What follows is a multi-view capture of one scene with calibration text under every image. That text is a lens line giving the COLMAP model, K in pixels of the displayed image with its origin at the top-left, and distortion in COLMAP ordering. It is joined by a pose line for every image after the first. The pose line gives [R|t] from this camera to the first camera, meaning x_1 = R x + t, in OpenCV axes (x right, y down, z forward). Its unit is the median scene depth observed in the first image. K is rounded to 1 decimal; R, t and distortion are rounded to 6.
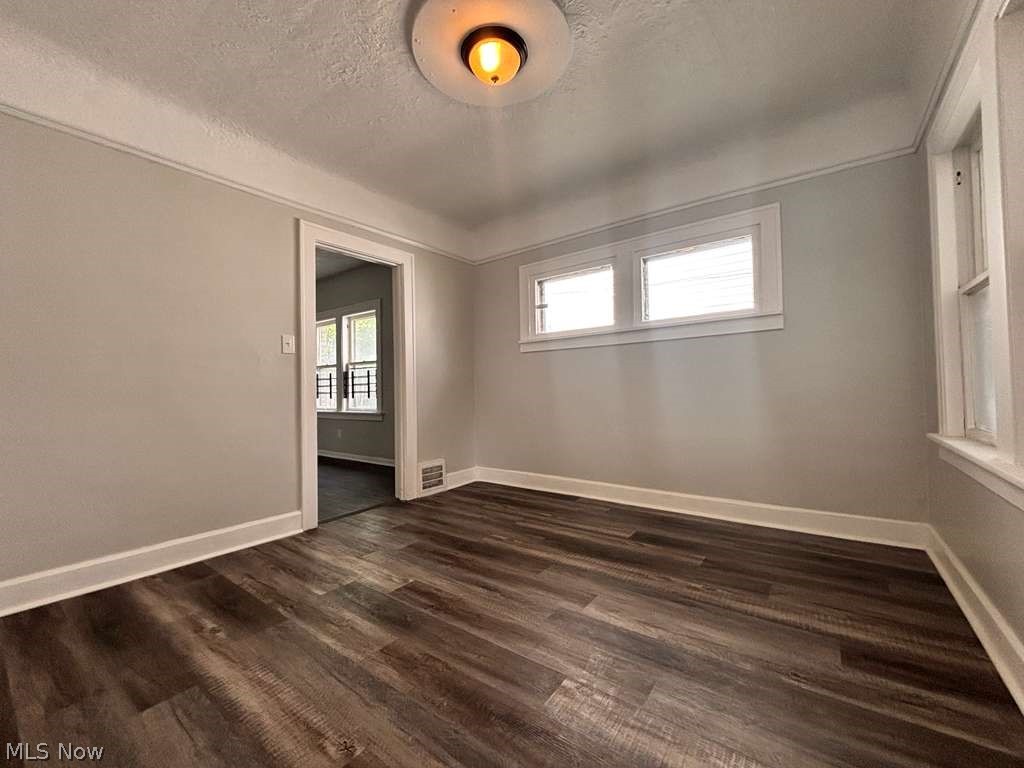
lens RADIAL K [[415.4, 0, 512.0], [0, 415.4, 384.0], [0, 0, 1]] dist [0.000704, 0.000158]
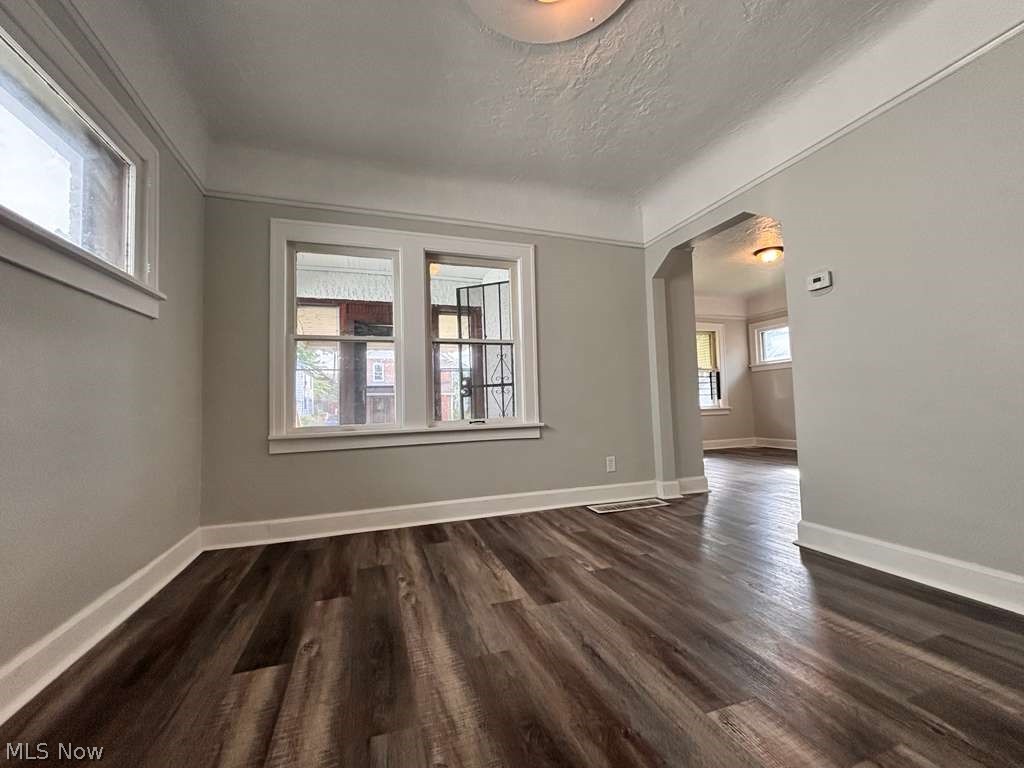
lens RADIAL K [[415.4, 0, 512.0], [0, 415.4, 384.0], [0, 0, 1]] dist [0.000704, 0.000158]
pose [[-0.825529, 0.073264, 0.559584, -0.389510], [0.039573, 0.996612, -0.072102, 0.083011], [-0.562970, -0.037378, -0.825632, 1.745068]]
